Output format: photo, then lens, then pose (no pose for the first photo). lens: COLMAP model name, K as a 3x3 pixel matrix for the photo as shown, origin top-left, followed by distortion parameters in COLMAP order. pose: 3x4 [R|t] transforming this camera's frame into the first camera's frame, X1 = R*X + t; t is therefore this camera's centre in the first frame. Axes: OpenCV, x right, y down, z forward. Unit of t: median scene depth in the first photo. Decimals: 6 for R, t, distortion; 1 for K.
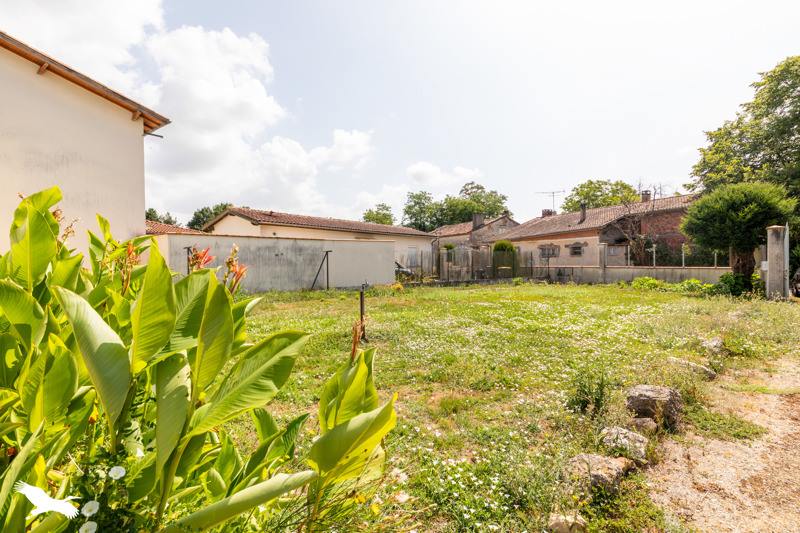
lens RADIAL K [[372.6, 0, 400.9], [0, 372.6, 265.8], [0, 0, 1]] dist [0.000753, 0.000194]
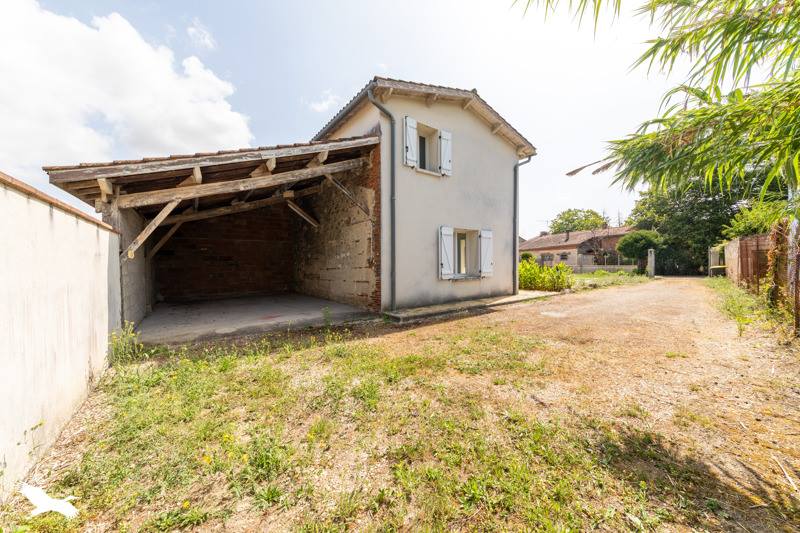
lens RADIAL K [[276.9, 0, 398.7], [0, 276.9, 265.5], [0, 0, 1]] dist [-0.000181, -0.000021]
pose [[0.997090, -0.000842, -0.076234, -0.219133], [0.000572, 0.999993, -0.003562, 0.004140], [0.076236, 0.003508, 0.997084, -0.387108]]
